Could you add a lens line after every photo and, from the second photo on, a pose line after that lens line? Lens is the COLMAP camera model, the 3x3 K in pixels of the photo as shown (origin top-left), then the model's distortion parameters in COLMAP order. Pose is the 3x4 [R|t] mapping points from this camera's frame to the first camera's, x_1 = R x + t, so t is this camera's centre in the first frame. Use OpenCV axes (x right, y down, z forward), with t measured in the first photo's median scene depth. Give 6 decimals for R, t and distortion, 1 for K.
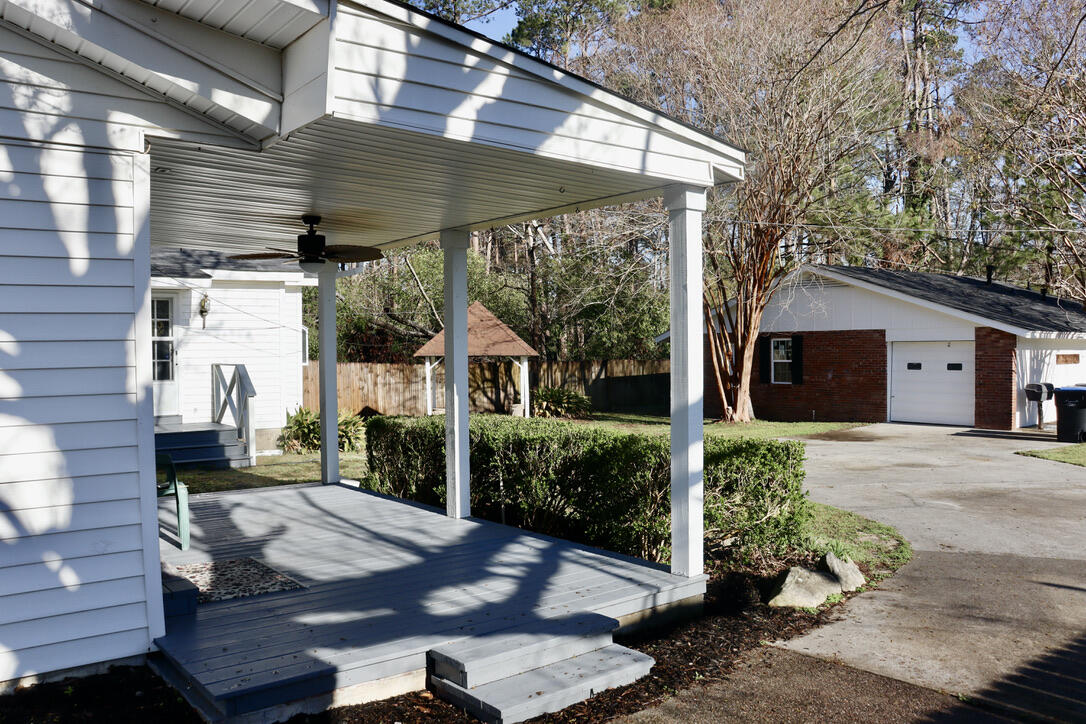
lens RADIAL K [[886.5, 0, 543.0], [0, 886.5, 362.0], [0, 0, 1]] dist [-0.000901, -0.000060]
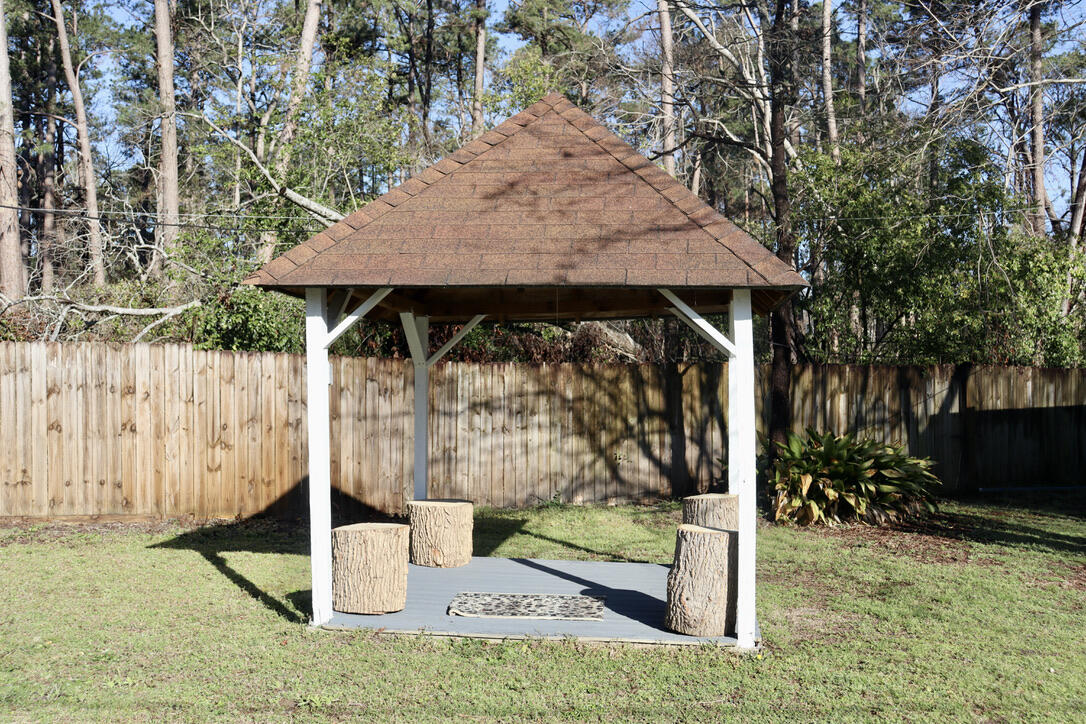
lens RADIAL K [[1212.6, 0, 543.0], [0, 1212.6, 362.0], [0, 0, 1]] dist [-0.186093, -0.001837]
pose [[0.978291, 0.007219, -0.207112, -0.001983], [-0.015308, 0.999180, -0.037482, 0.019018], [0.206672, 0.039839, 0.977599, 0.491514]]
